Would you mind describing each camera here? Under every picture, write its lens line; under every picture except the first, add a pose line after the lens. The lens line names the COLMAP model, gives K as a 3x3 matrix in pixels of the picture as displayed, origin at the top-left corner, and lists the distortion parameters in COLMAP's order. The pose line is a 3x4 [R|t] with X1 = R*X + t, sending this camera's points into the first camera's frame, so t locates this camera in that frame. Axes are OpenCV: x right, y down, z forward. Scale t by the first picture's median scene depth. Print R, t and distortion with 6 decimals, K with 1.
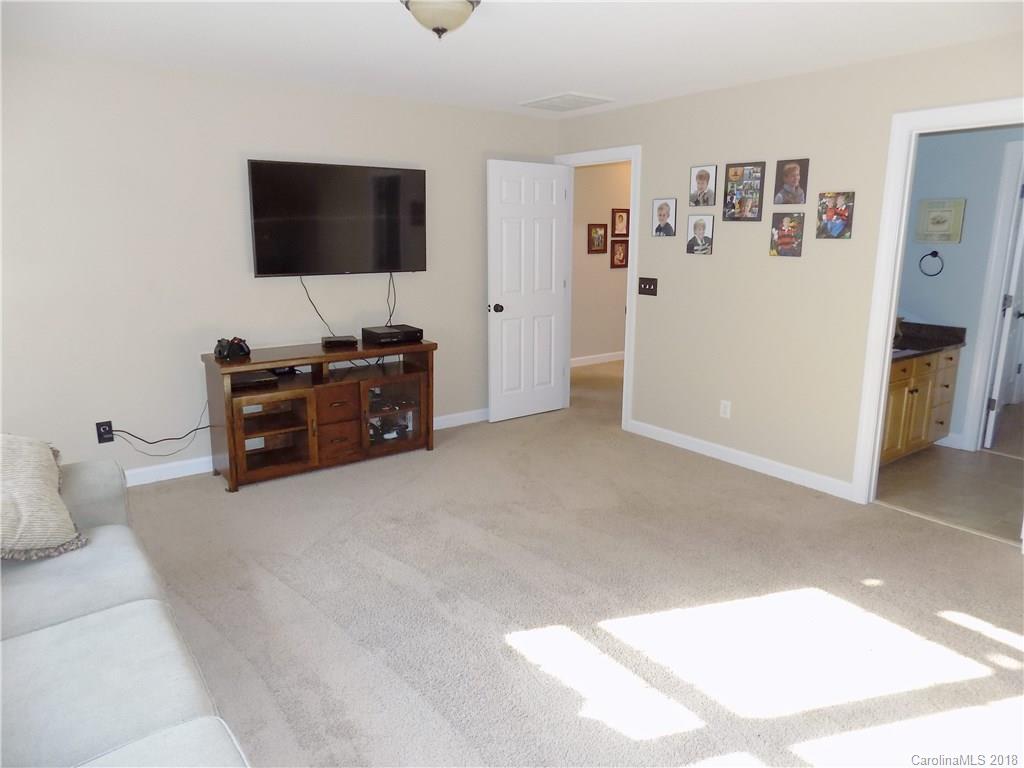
lens RADIAL K [[688.4, 0, 509.3], [0, 688.4, 381.3], [0, 0, 1]] dist [-0.048102, 0.039168]
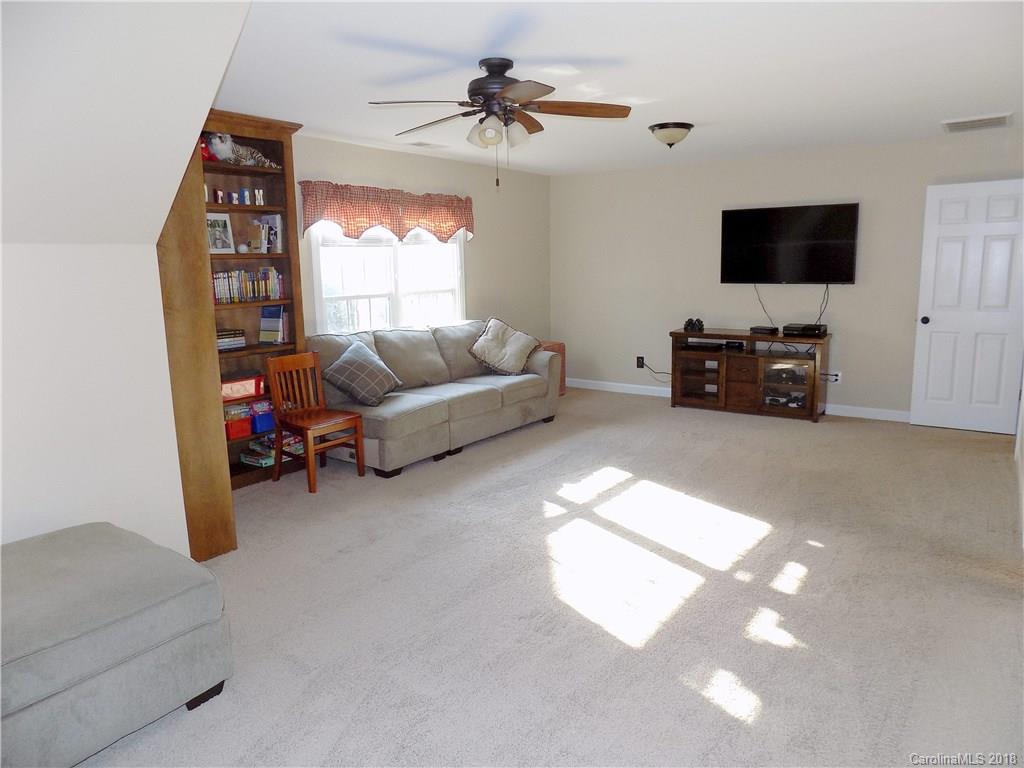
lens RADIAL K [[688.4, 0, 511.3], [0, 688.4, 384.5], [0, 0, 1]] dist [-0.048102, 0.039168]
pose [[0.300910, 0.158926, -0.940317, 1.016093], [-0.182824, 0.977341, 0.106678, -0.002175], [0.935964, 0.139812, 0.323147, 0.062087]]
